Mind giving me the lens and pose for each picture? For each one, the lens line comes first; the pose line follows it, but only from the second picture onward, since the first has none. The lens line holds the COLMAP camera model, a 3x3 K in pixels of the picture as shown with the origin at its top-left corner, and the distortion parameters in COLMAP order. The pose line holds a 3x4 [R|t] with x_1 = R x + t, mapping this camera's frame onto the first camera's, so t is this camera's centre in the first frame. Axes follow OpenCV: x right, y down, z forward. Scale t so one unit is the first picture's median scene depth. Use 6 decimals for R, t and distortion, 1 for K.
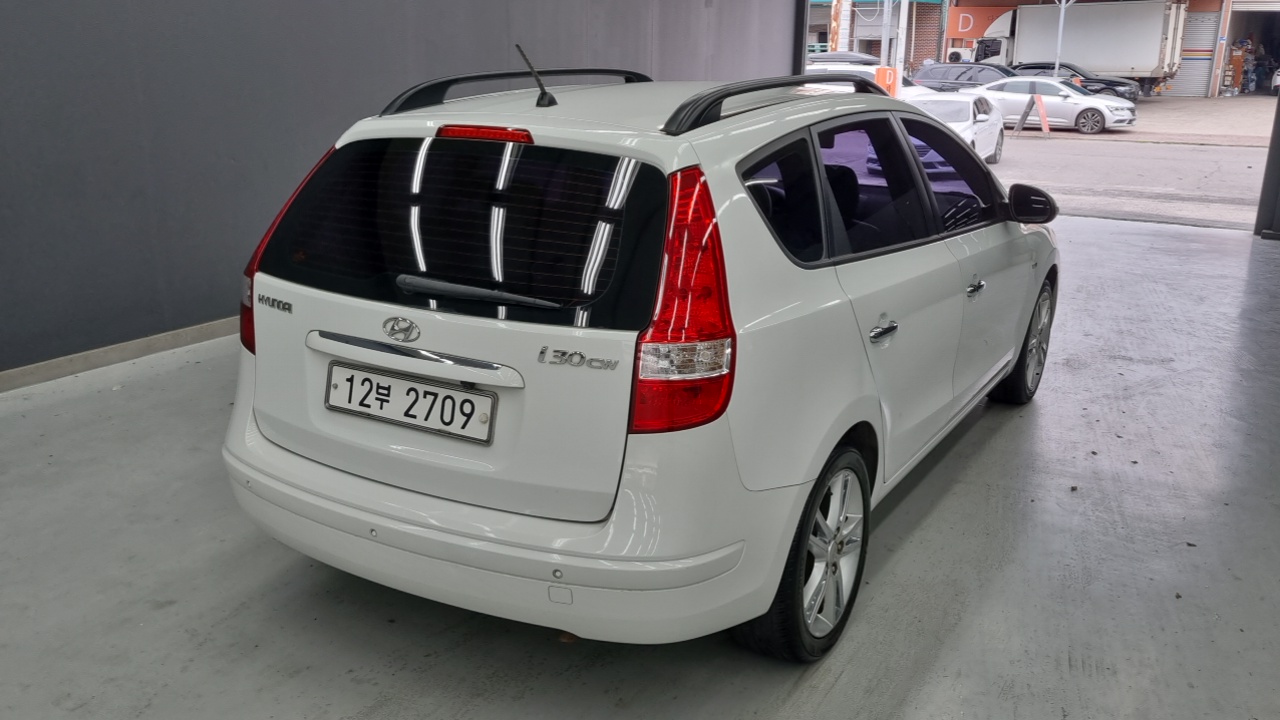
lens RADIAL K [[1130.2, 0, 631.3], [0, 1130.2, 353.0], [0, 0, 1]] dist [0.034708, 0.001349]
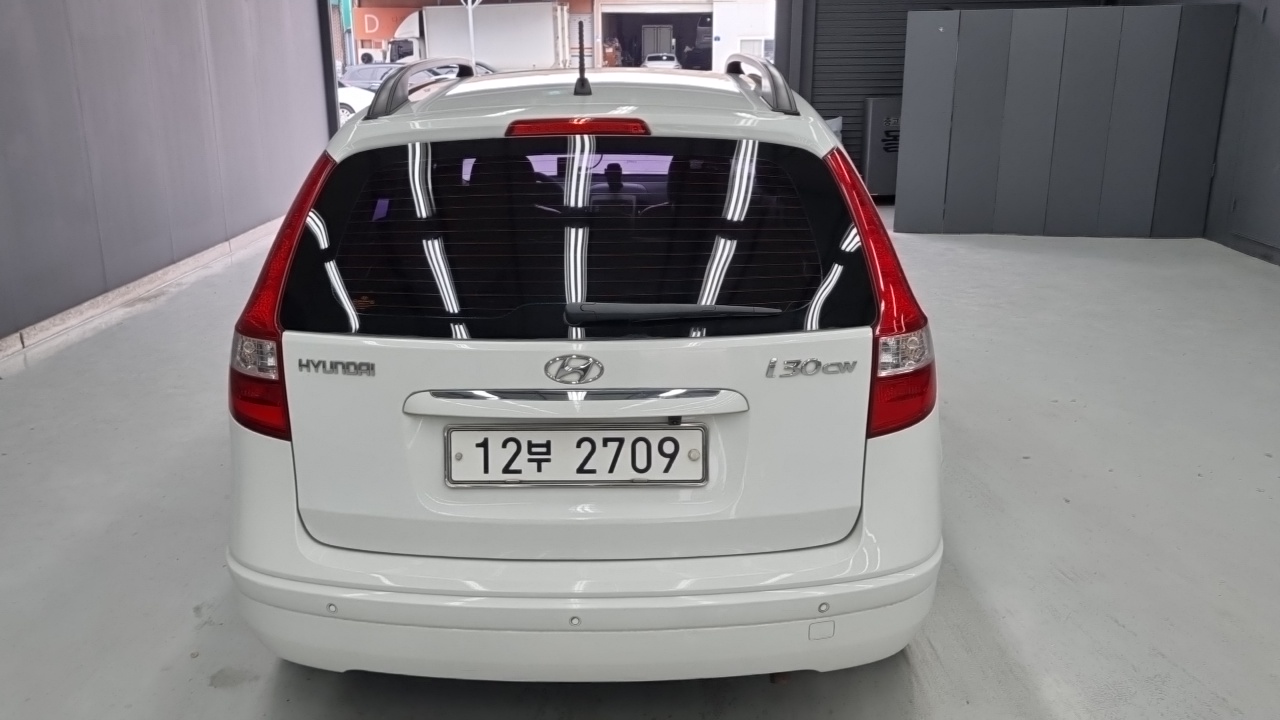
lens RADIAL K [[1130.2, 0, 639.8], [0, 1130.2, 373.7], [0, 0, 1]] dist [0.034708, 0.001349]
pose [[0.866435, -0.159220, 0.473222, -0.529080], [0.152215, 0.986906, 0.053359, -0.051927], [-0.475521, 0.025800, 0.879326, 0.248661]]
